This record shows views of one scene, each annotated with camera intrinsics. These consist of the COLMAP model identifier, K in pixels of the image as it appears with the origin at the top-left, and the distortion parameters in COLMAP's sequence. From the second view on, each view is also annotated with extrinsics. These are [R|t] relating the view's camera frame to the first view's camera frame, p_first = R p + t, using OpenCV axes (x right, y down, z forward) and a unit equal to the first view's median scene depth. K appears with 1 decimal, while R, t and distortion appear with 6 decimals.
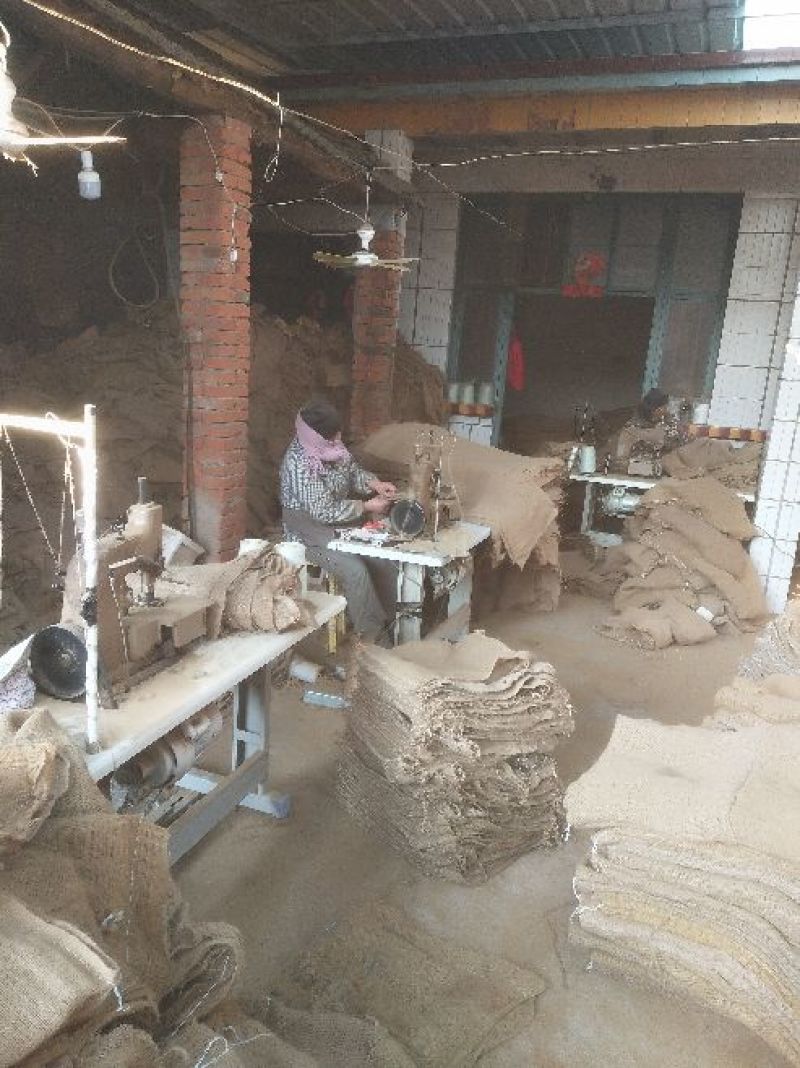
lens RADIAL K [[785.5, 0, 407.1], [0, 785.5, 532.7], [0, 0, 1]] dist [0.019723, -0.002896]
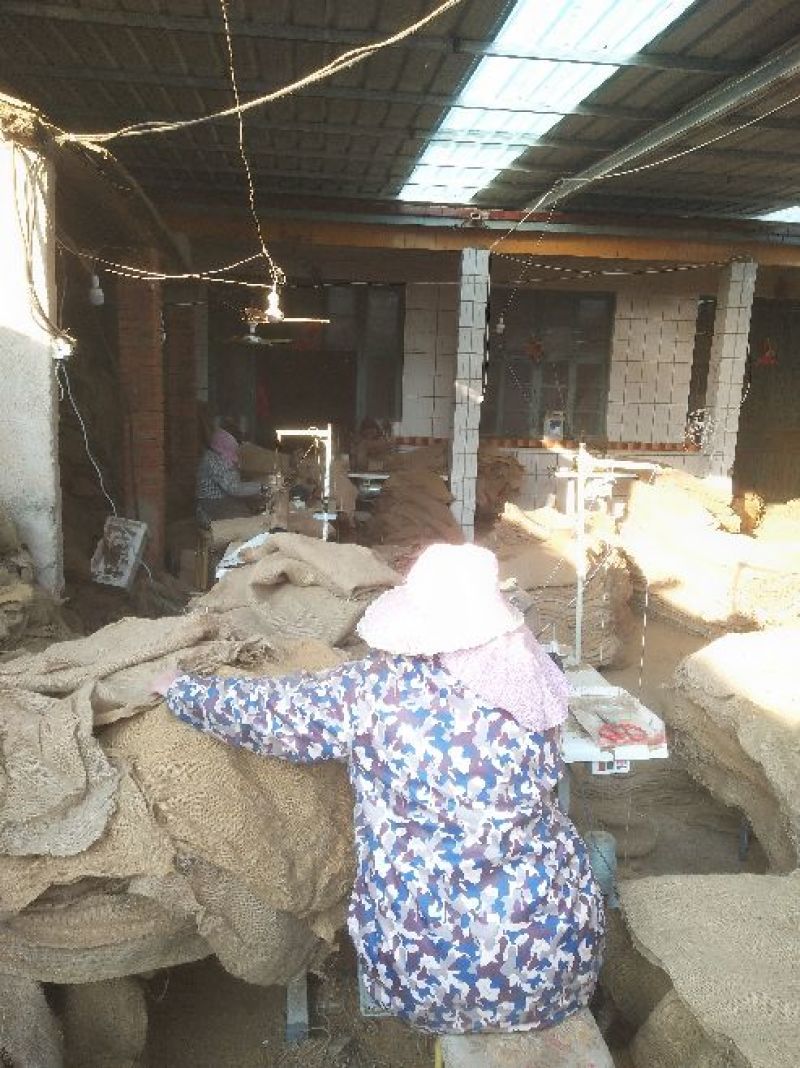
lens RADIAL K [[766.7, 0, 397.5], [0, 766.7, 539.7], [0, 0, 1]] dist [0.027247, -0.072168]
pose [[0.886792, -0.122538, 0.445628, -0.322798], [0.134370, 0.990918, 0.005087, 0.052326], [-0.442204, 0.055368, 0.895204, -0.302225]]
